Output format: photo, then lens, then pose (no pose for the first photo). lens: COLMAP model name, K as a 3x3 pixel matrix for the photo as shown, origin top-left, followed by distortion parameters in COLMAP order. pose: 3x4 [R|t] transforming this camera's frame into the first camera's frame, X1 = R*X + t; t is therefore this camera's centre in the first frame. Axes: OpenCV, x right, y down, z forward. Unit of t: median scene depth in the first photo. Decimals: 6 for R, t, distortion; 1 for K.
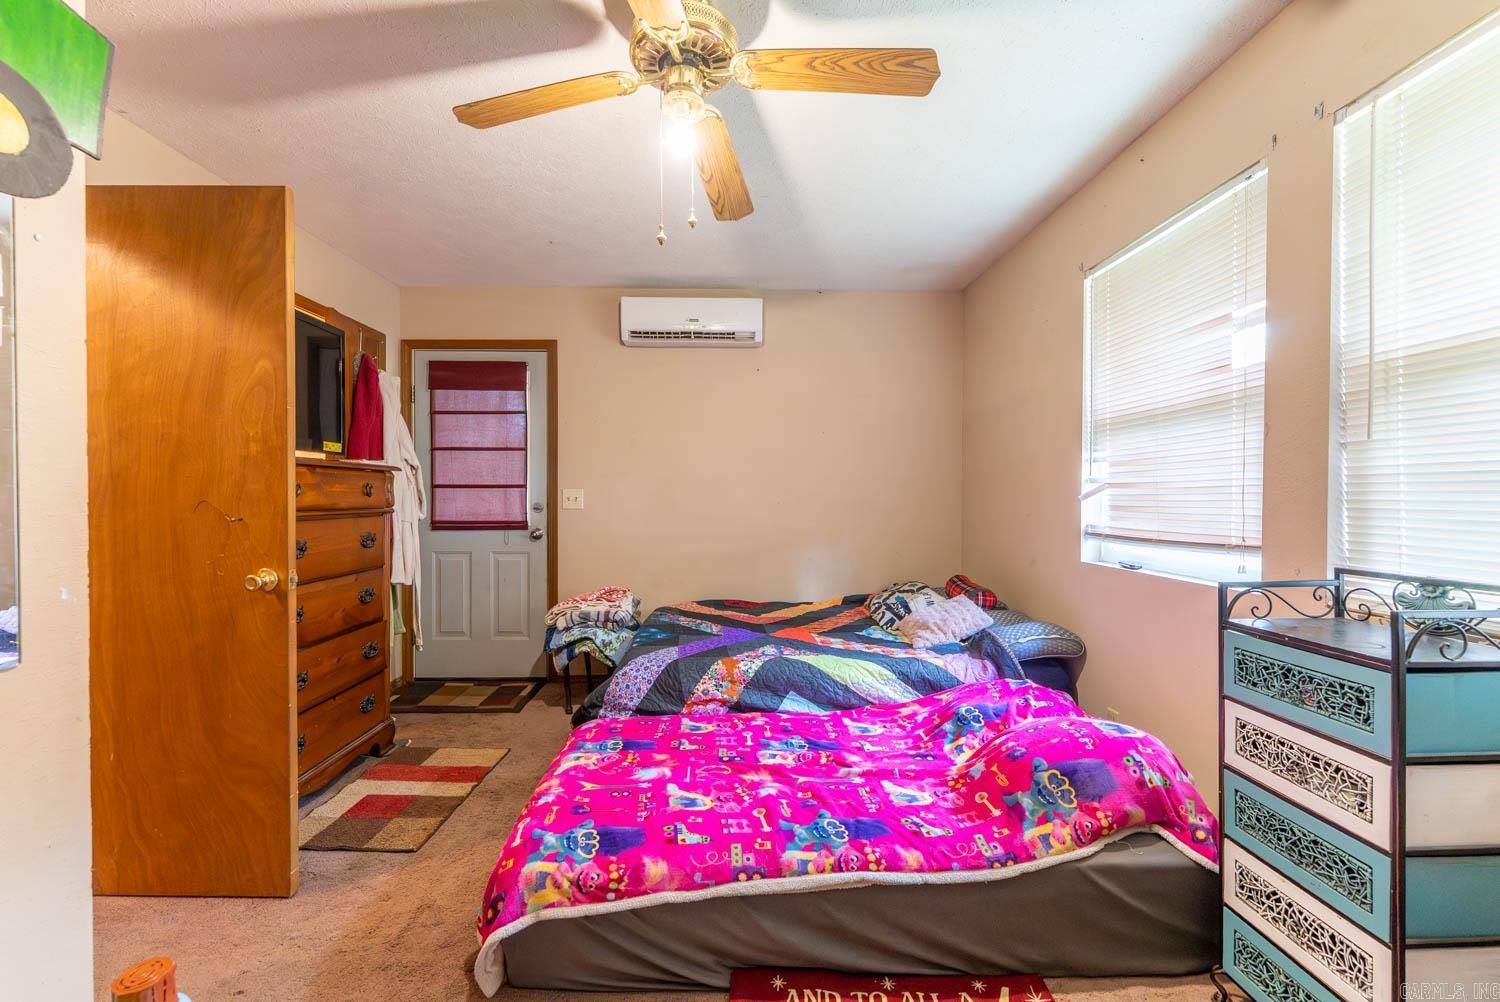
lens RADIAL K [[625.5, 0, 744.5], [0, 625.5, 500.9], [0, 0, 1]] dist [-0.000219, -0.000941]
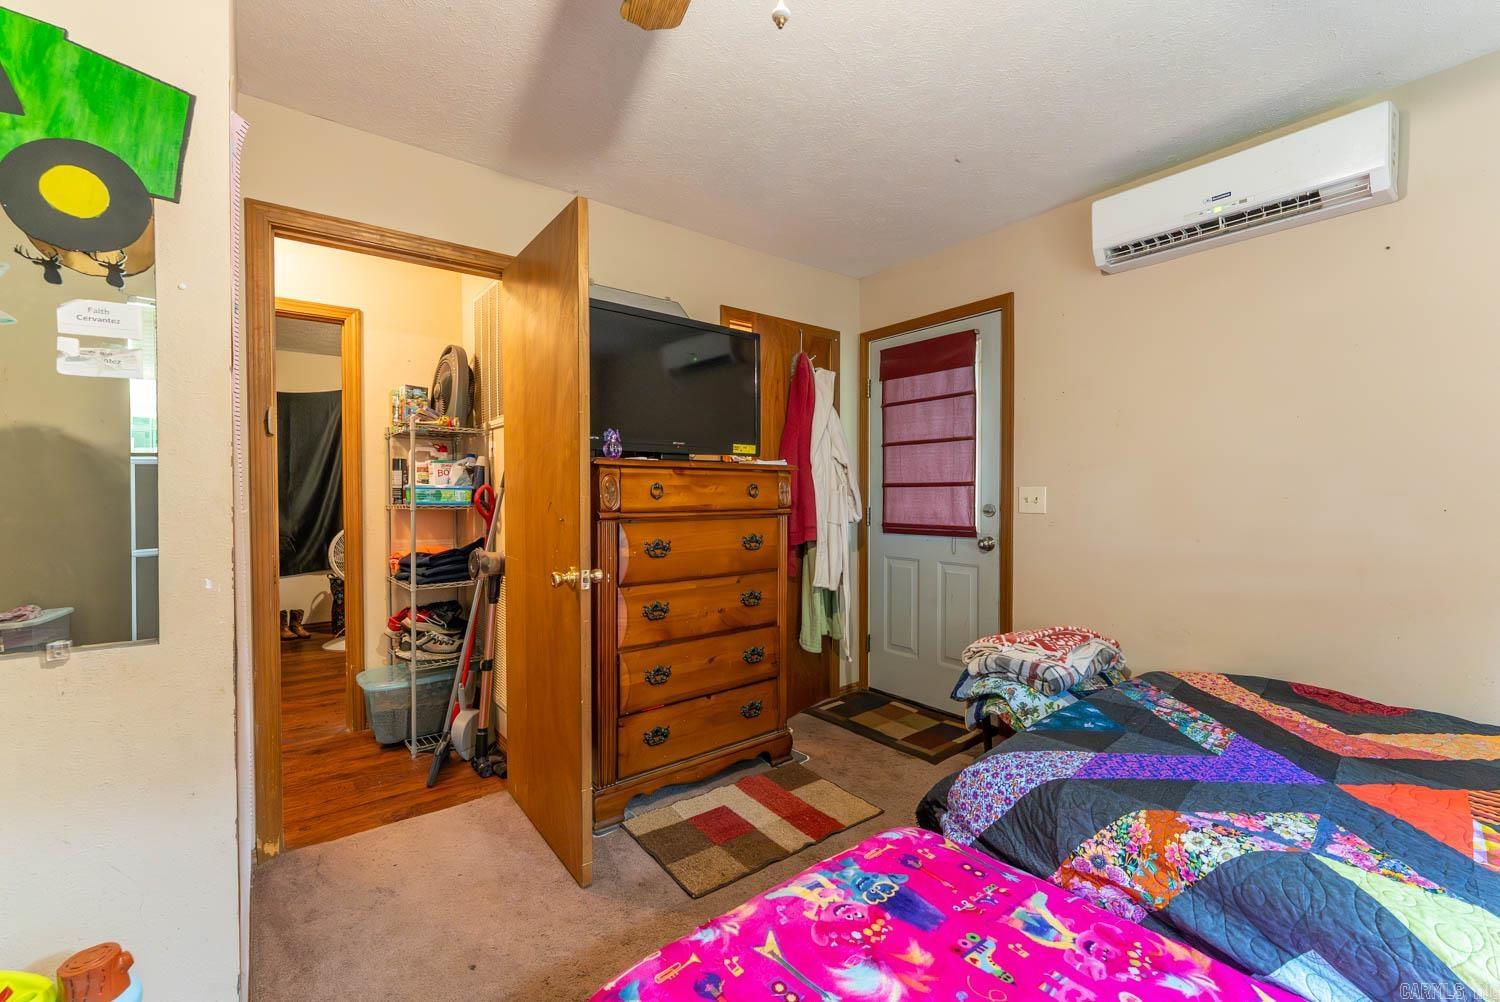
lens RADIAL K [[625.5, 0, 744.9], [0, 625.5, 504.1], [0, 0, 1]] dist [-0.000219, -0.000941]
pose [[0.600101, 0.010199, -0.799859, 0.180395], [-0.003147, 0.999941, 0.010389, -0.007389], [0.799918, -0.003717, 0.600097, 0.427187]]
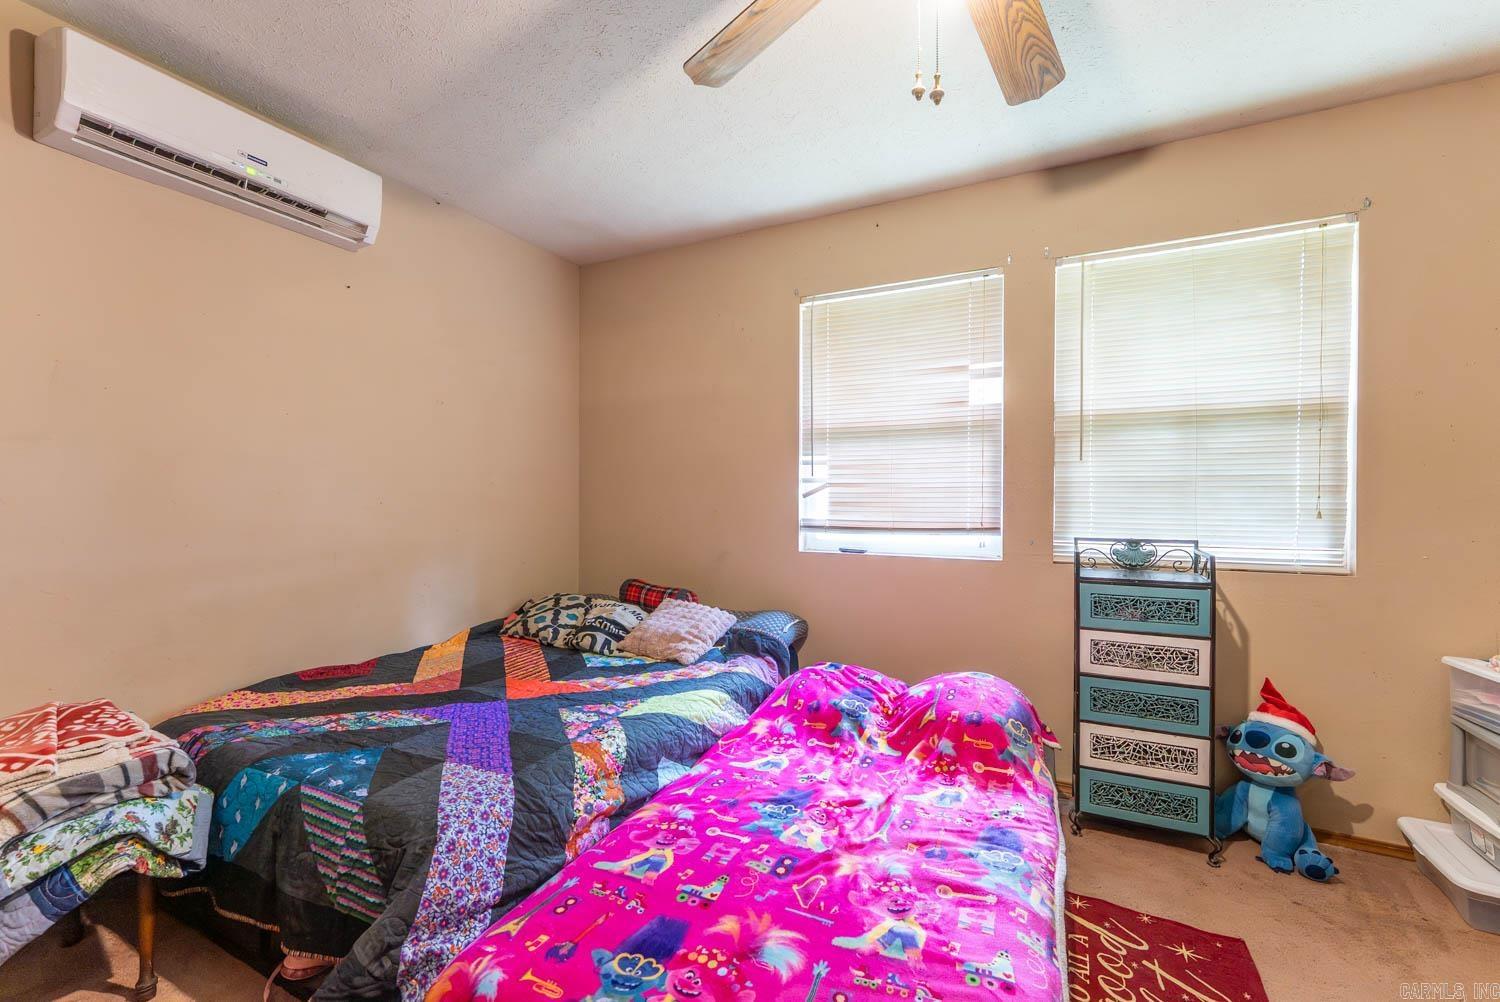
lens RADIAL K [[625.5, 0, 747.3], [0, 625.5, 500.8], [0, 0, 1]] dist [-0.000219, -0.000941]
pose [[0.472514, -0.005083, 0.881308, -0.522193], [0.003069, 0.999987, 0.004123, 0.000248], [-0.881318, 0.000757, 0.472524, 0.562553]]
